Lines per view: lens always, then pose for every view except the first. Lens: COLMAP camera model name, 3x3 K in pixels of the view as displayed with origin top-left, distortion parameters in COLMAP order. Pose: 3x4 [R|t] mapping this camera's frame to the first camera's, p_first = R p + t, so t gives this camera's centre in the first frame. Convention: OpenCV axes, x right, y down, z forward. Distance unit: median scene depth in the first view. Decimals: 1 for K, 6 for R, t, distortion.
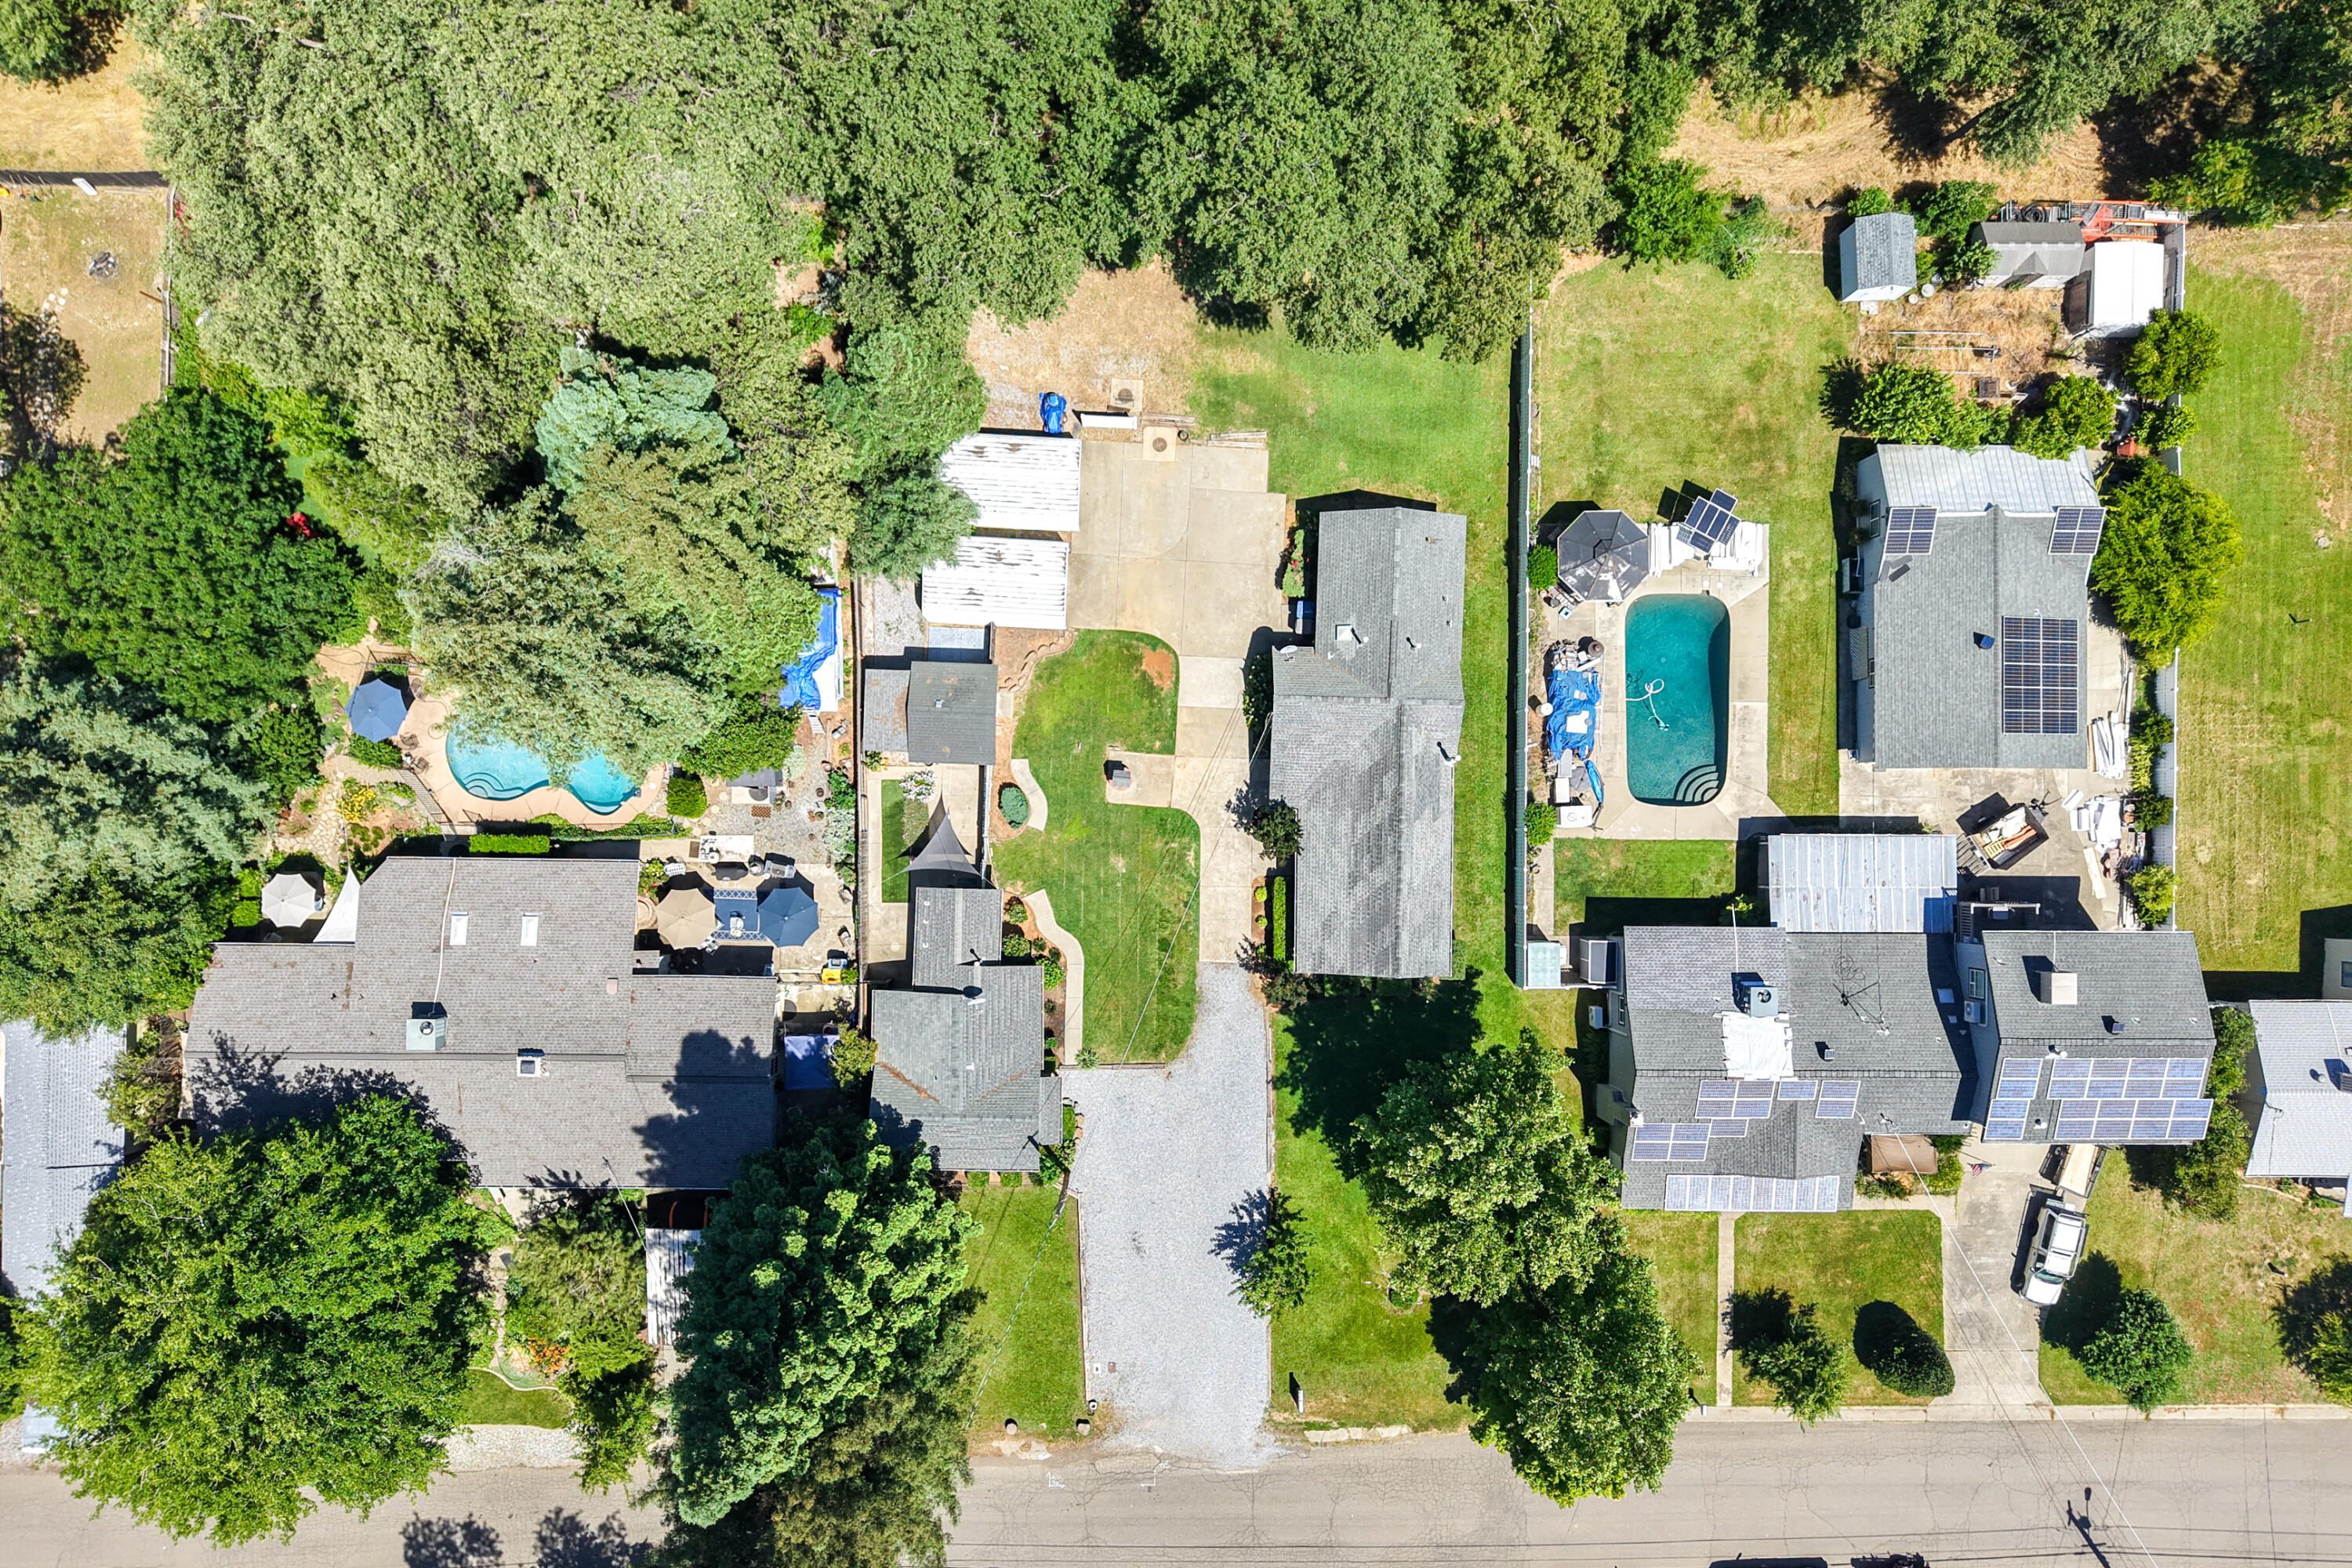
lens RADIAL K [[1616.0, 0, 1122.5], [0, 1616.0, 793.1], [0, 0, 1]] dist [0.059612, -0.082725]
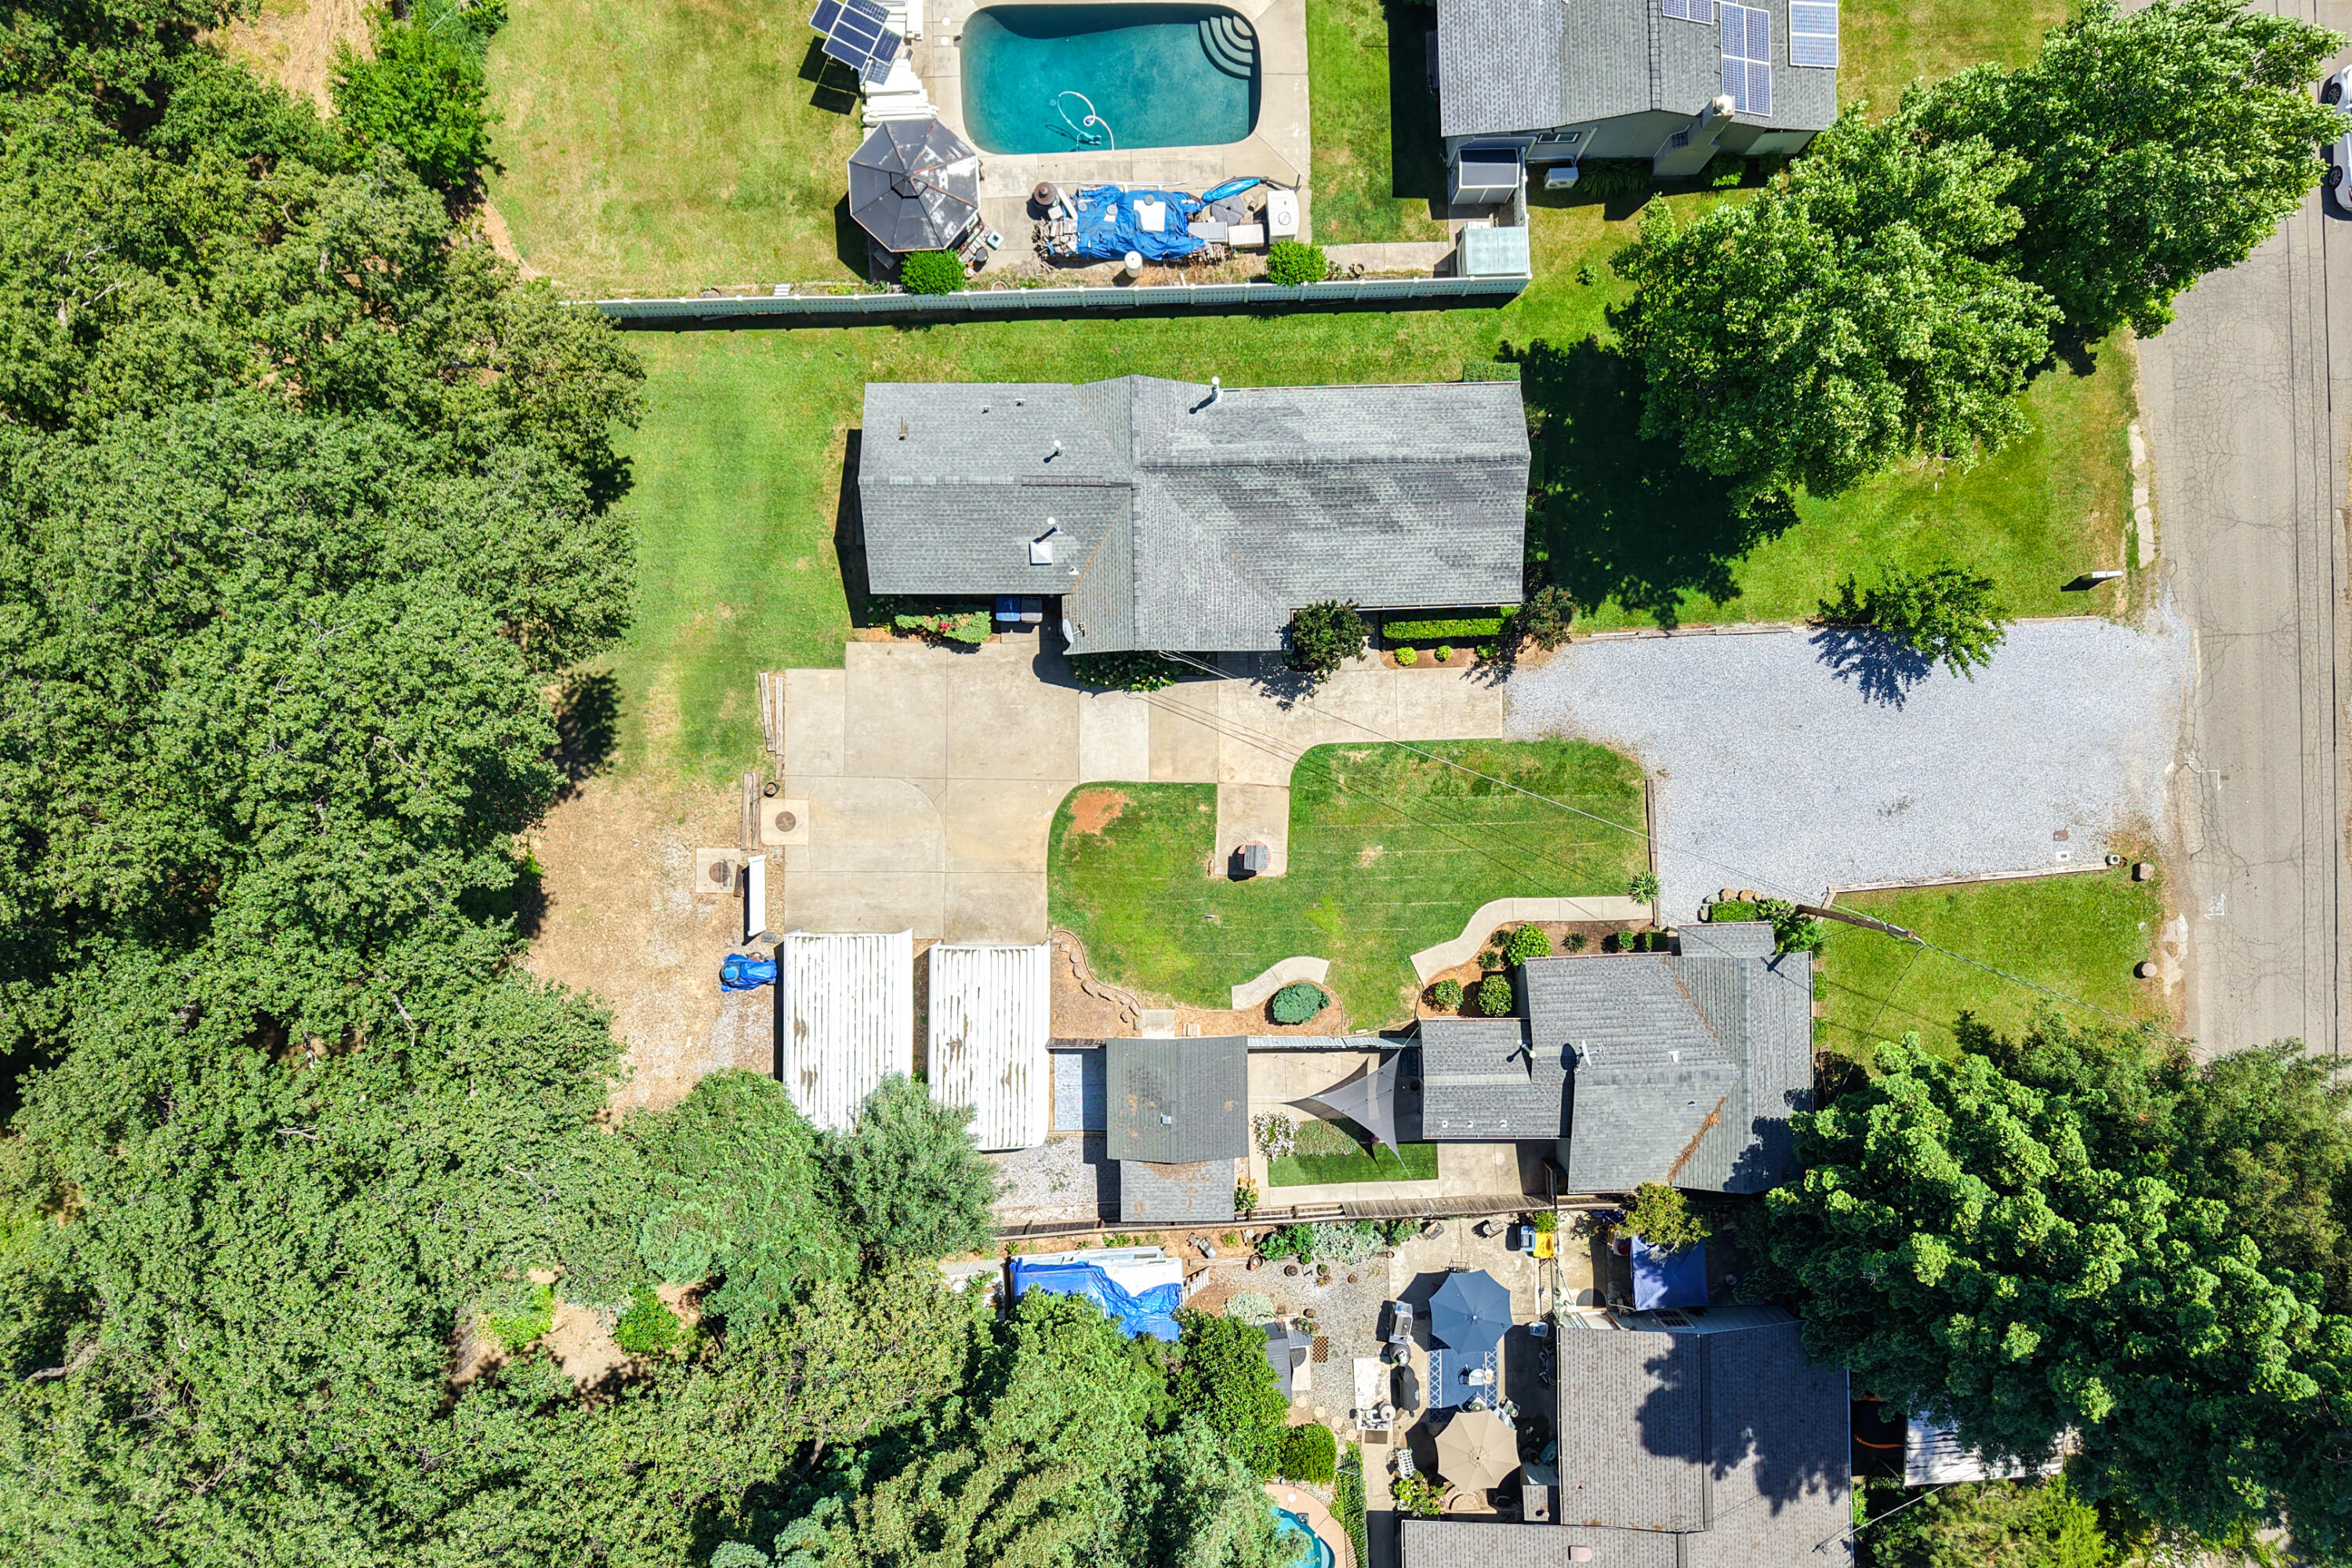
lens RADIAL K [[1572.7, 0, 1163.0], [0, 1572.7, 843.2], [0, 0, 1]] dist [0.009296, -0.001829]
pose [[-0.041294, -0.998138, -0.044893, 0.038884], [0.998679, -0.042609, 0.028725, -0.070058], [-0.030584, -0.043648, 0.998579, 0.306160]]
